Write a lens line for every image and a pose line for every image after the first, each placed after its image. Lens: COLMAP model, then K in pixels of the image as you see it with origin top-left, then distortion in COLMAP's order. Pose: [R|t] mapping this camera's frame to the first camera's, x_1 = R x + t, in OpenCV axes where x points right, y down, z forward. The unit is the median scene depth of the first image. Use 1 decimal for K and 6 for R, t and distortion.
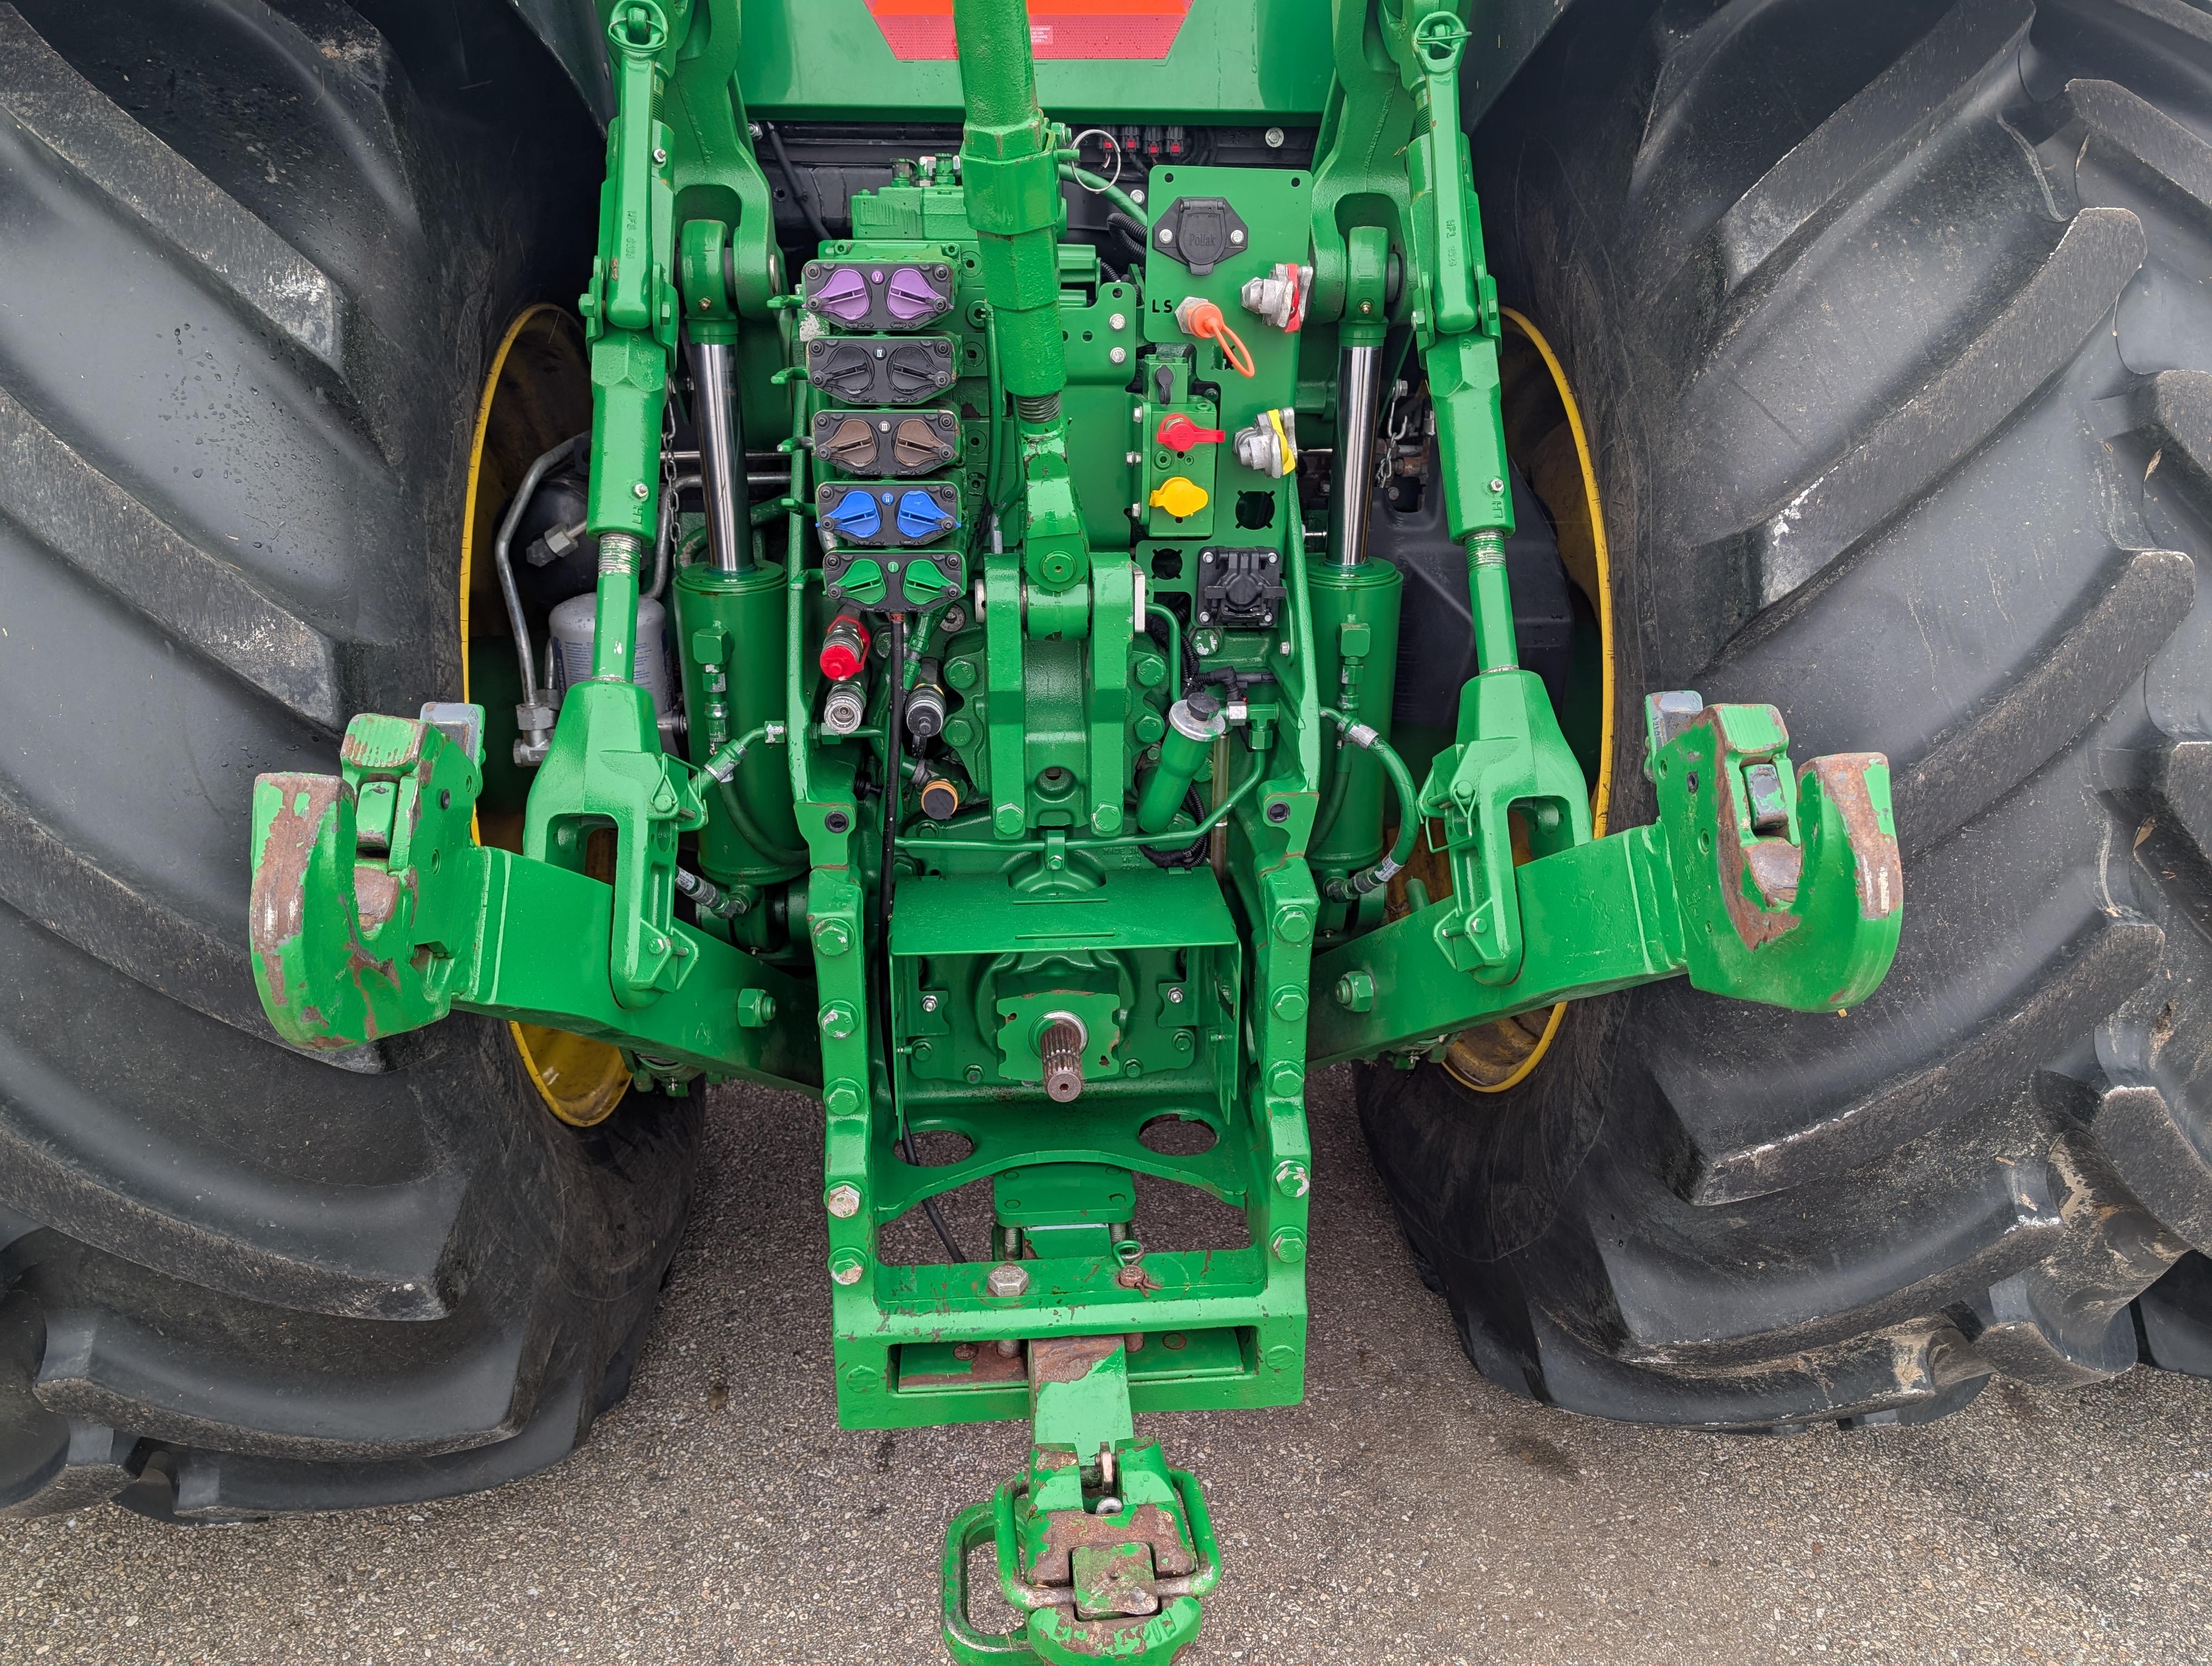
lens RADIAL K [[1558.7, 0, 1117.4], [0, 1558.7, 848.4], [0, 0, 1]] dist [0.030424, -0.031348]
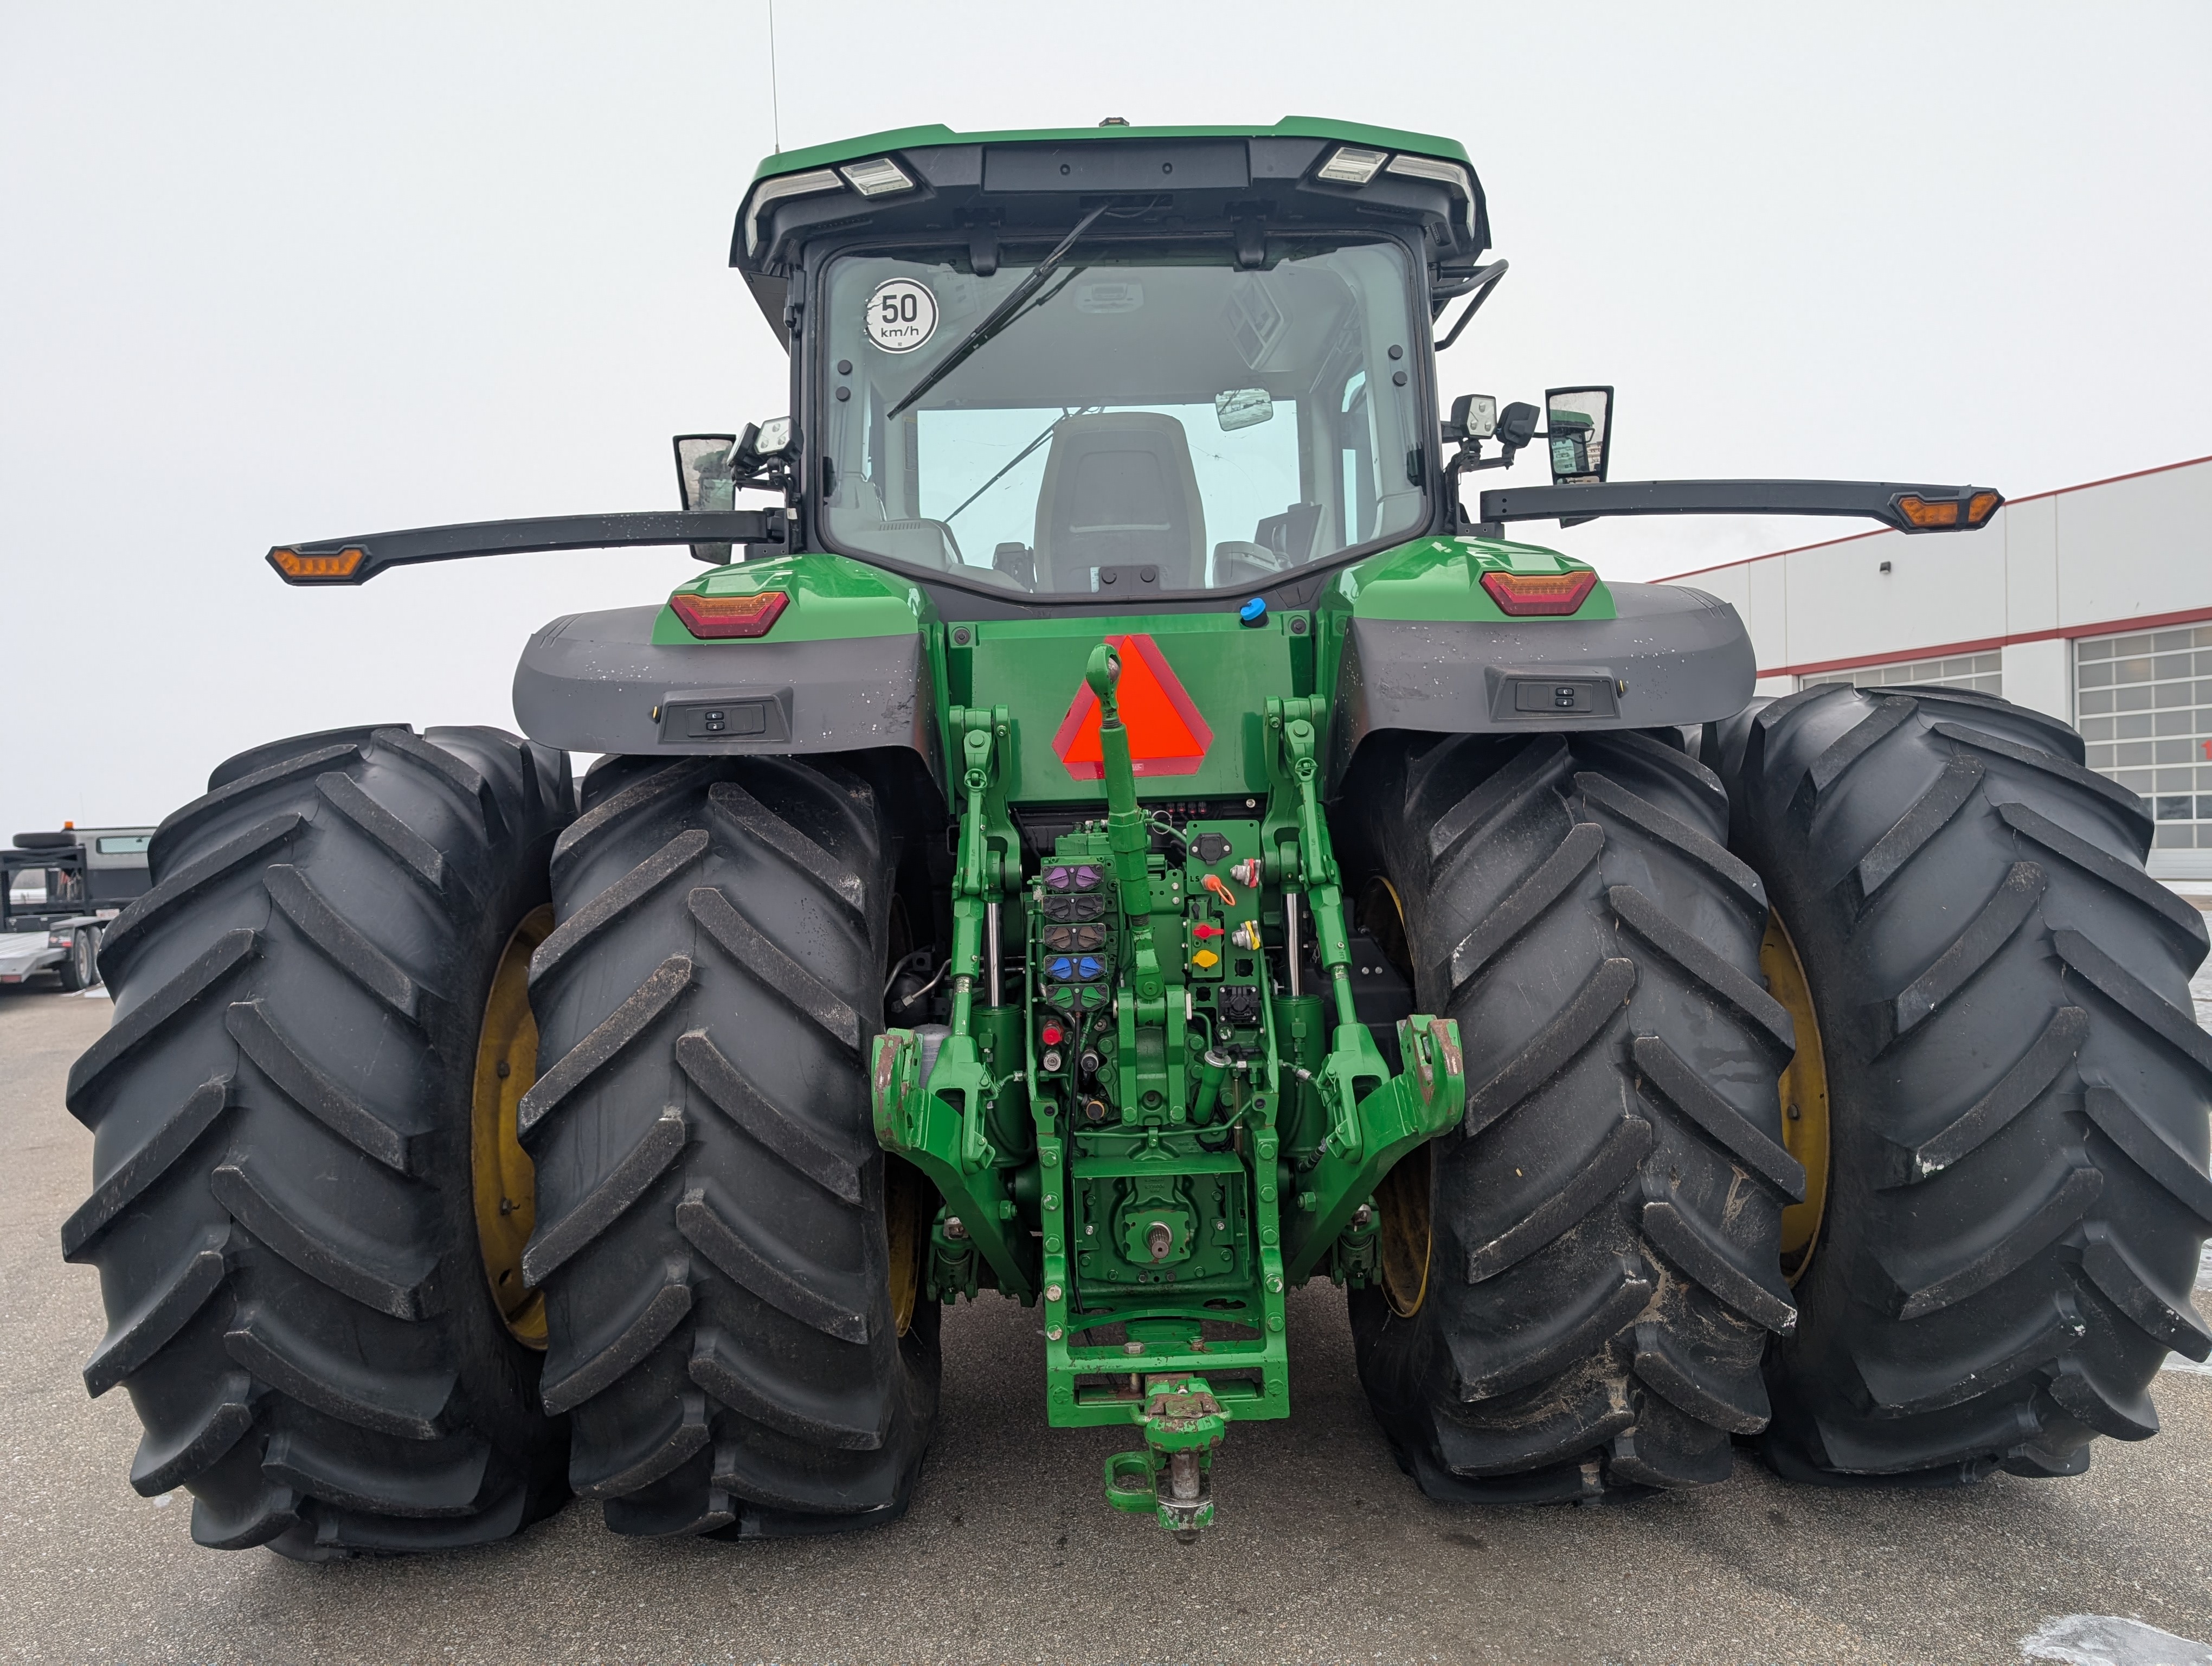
lens RADIAL K [[1558.7, 0, 1117.4], [0, 1558.7, 848.4], [0, 0, 1]] dist [0.030424, -0.031348]
pose [[0.997144, -0.040319, -0.063863, 0.062493], [0.014287, 0.931015, -0.364701, 0.425717], [0.074162, 0.362747, 0.928932, -1.097213]]
